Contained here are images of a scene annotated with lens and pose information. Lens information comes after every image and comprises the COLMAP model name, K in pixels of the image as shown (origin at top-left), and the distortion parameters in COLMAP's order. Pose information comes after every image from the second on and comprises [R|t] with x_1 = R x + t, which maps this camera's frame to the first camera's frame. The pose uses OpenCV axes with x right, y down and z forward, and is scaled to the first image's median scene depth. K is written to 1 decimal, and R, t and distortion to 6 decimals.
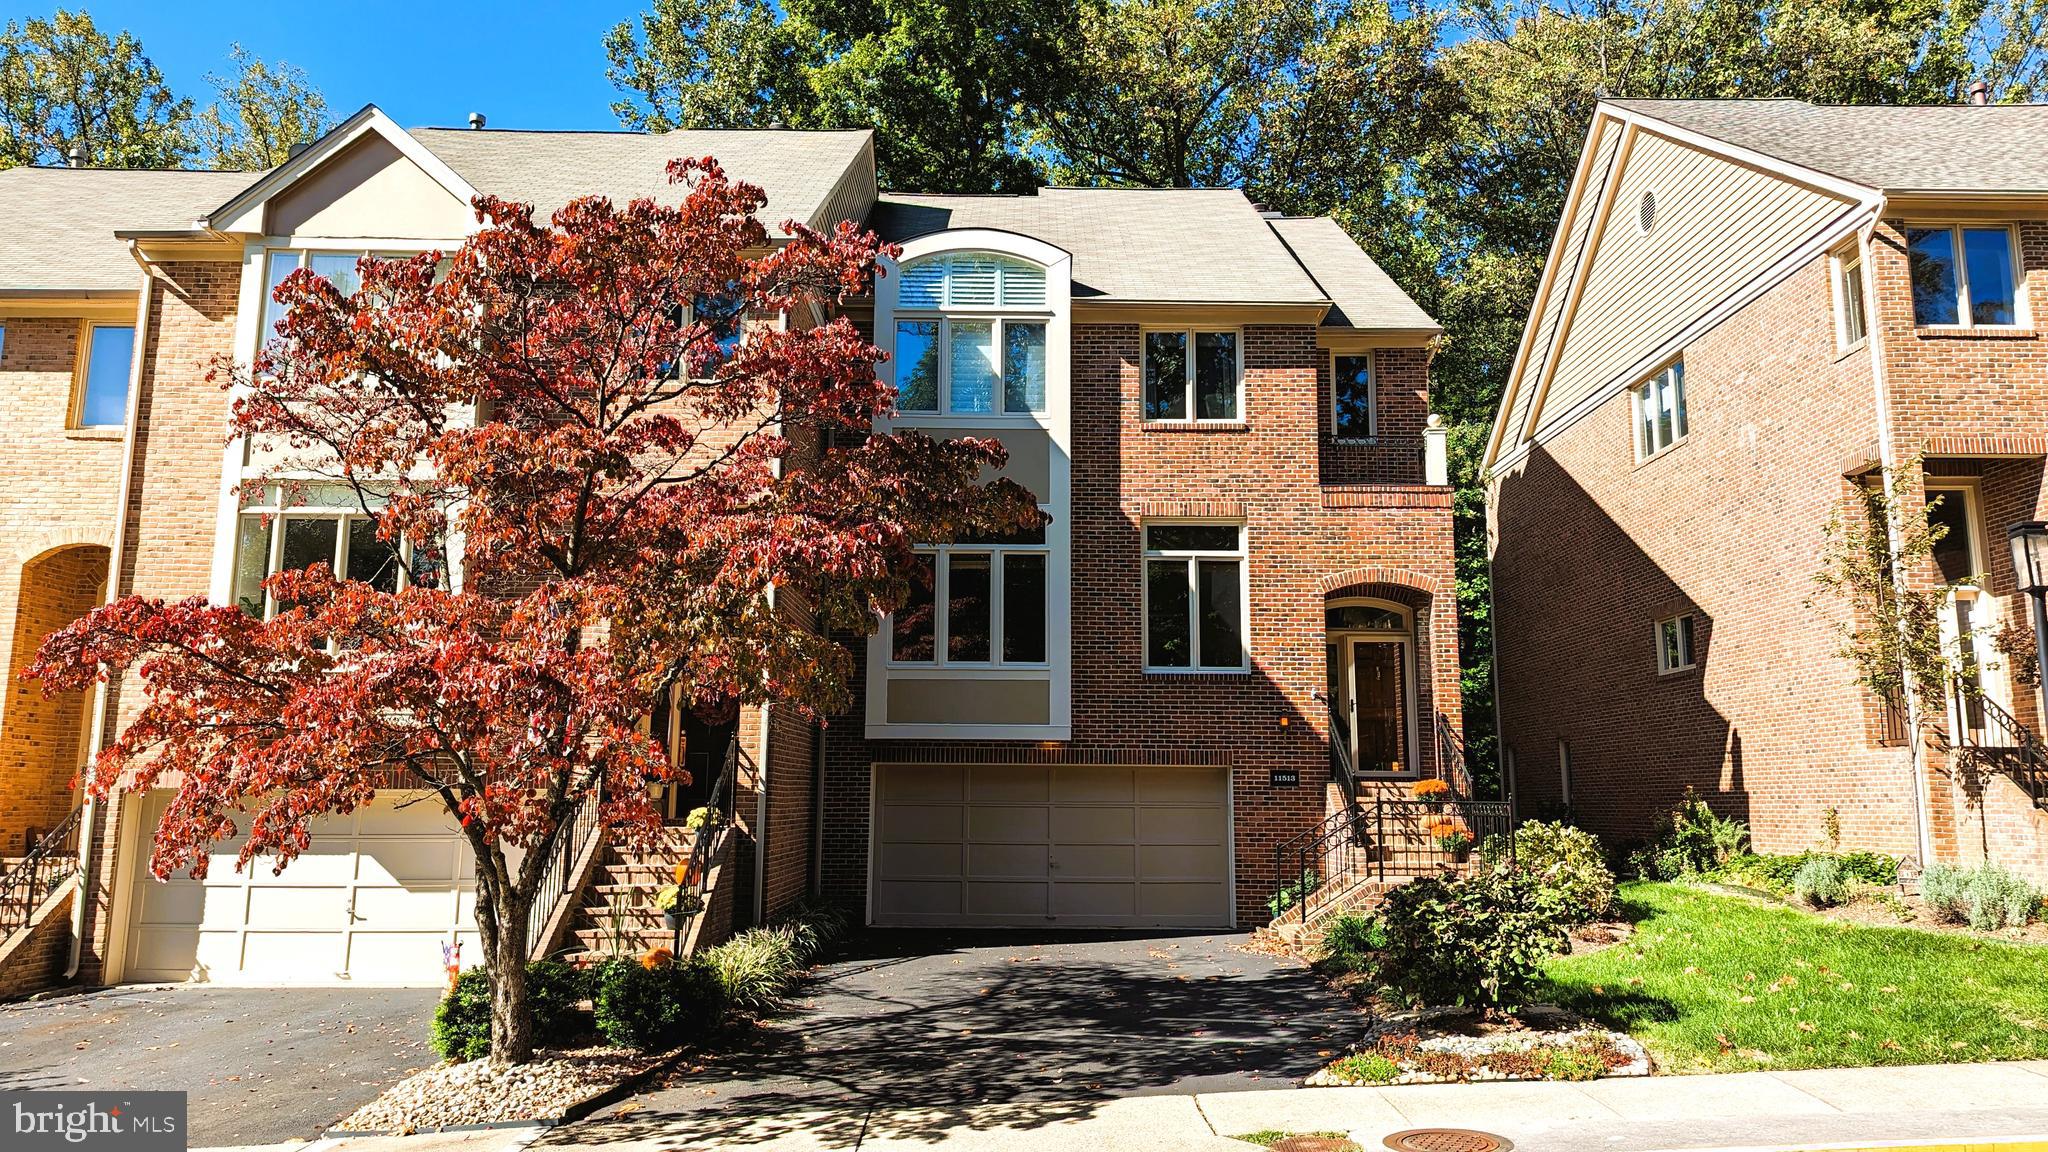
lens RADIAL K [[1455.9, 0, 1037.7], [0, 1455.9, 537.5], [0, 0, 1]] dist [0.008249, -0.000014]
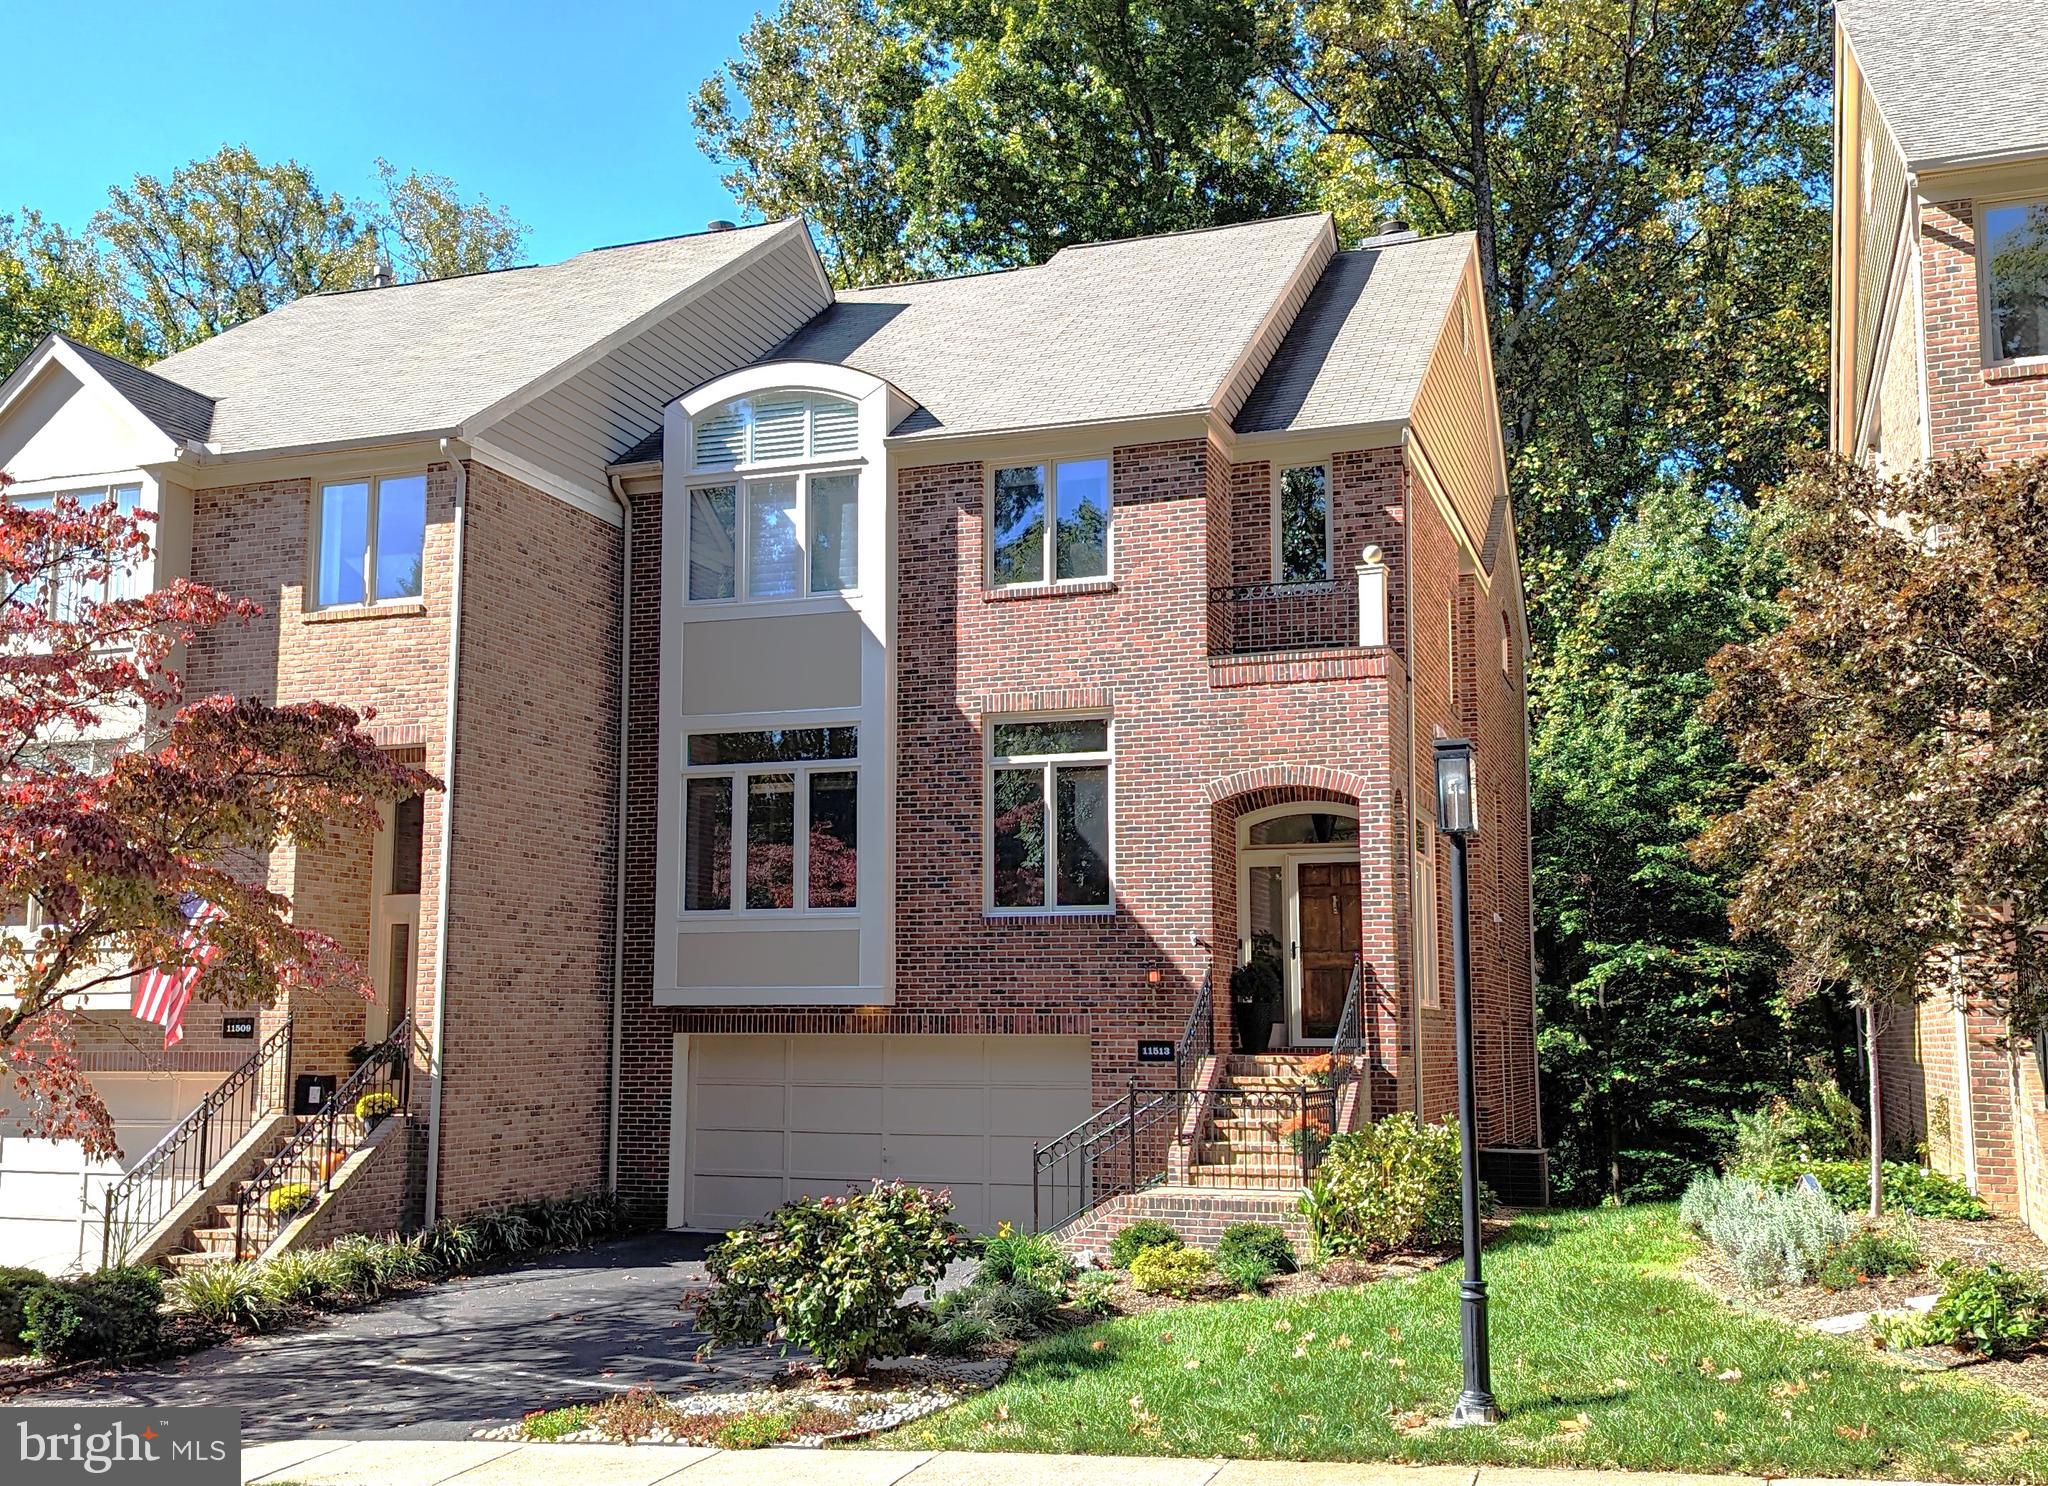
lens RADIAL K [[2064.0, 0, 1022.5], [0, 2064.0, 749.6], [0, 0, 1]] dist [0.009277, 0.000000]
pose [[0.934376, -0.050695, -0.352664, 0.476447], [0.067500, 0.997087, 0.035511, -0.032913], [0.349836, -0.056986, 0.935076, -0.018303]]
